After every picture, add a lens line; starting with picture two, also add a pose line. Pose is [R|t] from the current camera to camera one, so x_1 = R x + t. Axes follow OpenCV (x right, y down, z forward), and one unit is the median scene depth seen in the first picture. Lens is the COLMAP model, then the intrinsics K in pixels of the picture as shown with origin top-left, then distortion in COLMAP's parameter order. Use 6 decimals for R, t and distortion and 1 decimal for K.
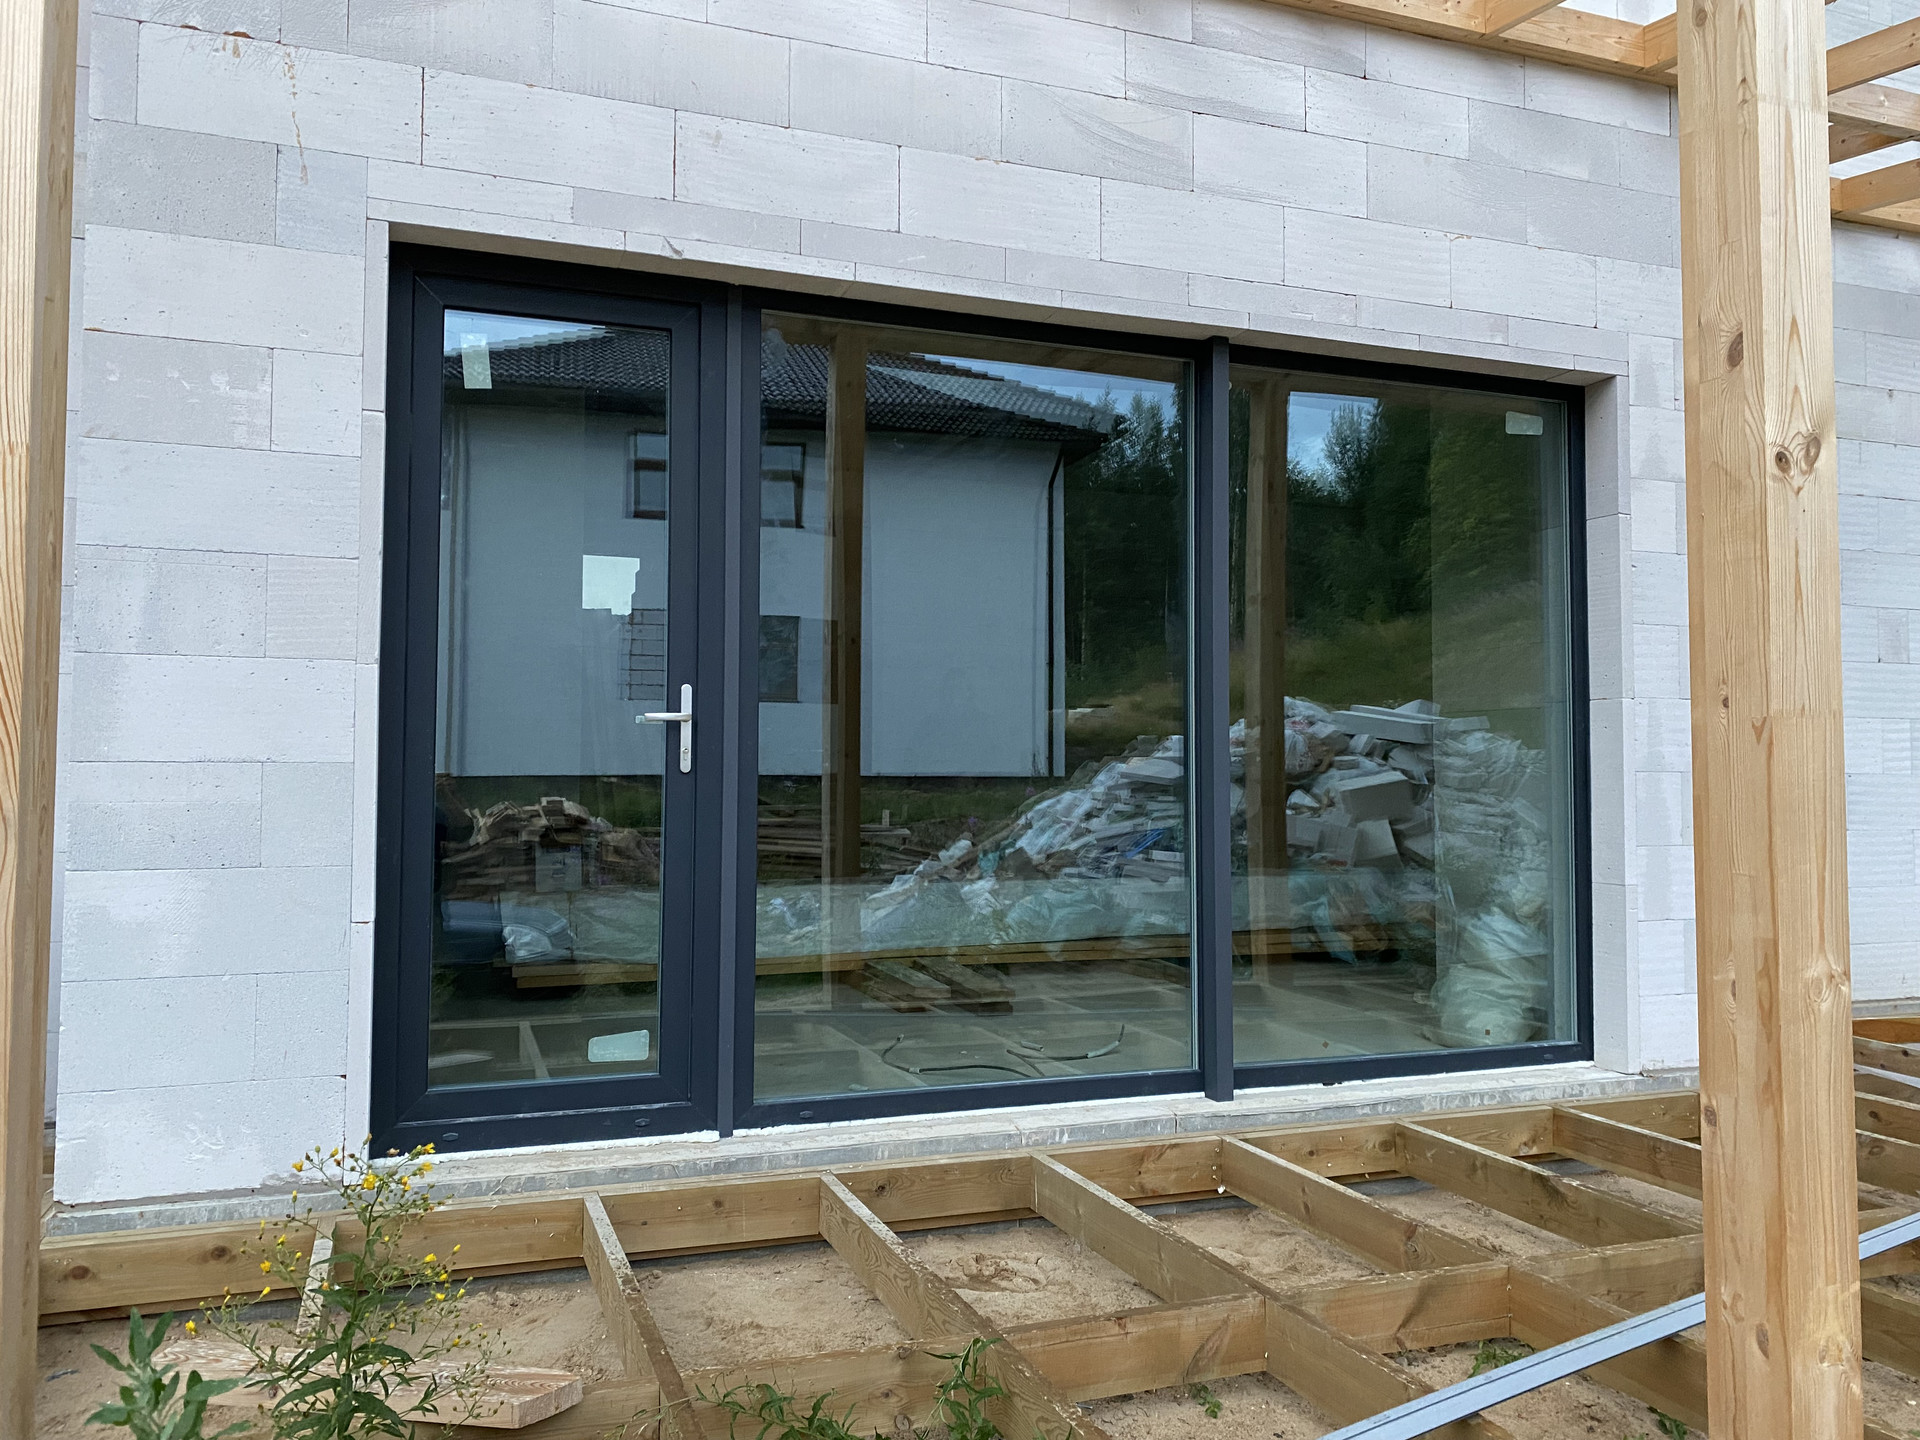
lens RADIAL K [[1410.9, 0, 960.0], [0, 1410.9, 720.0], [0, 0, 1]] dist [0.003876, -0.000906]
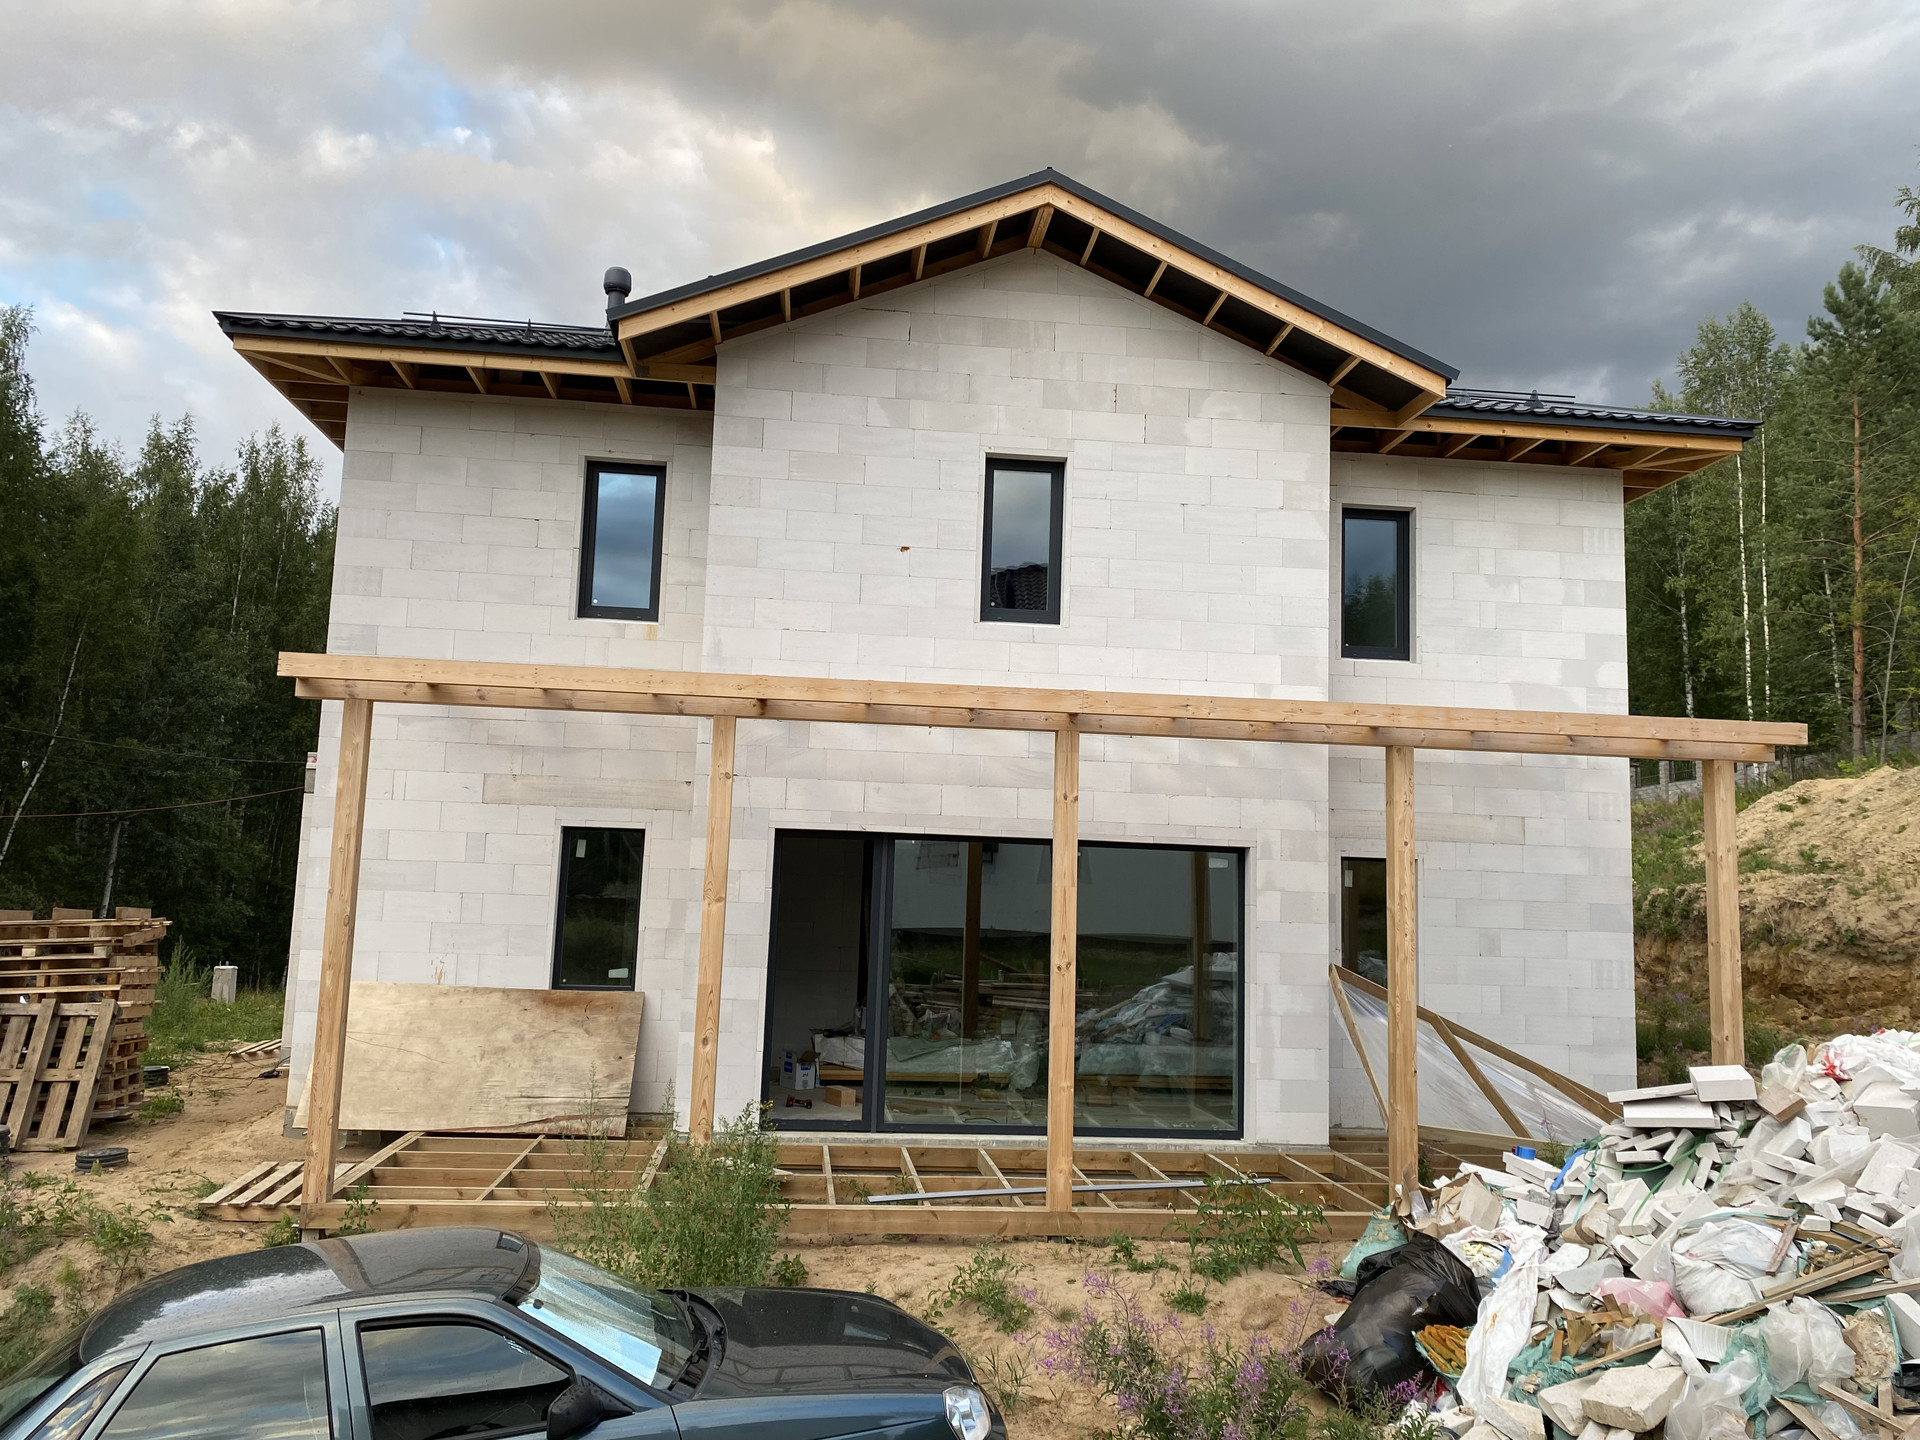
lens RADIAL K [[1410.9, 0, 960.0], [0, 1410.9, 720.0], [0, 0, 1]] dist [0.003876, -0.000906]
pose [[0.966778, -0.000505, -0.255615, 0.595580], [-0.022069, 0.996099, -0.085435, -0.241466], [0.254661, 0.088238, 0.962996, -1.446869]]
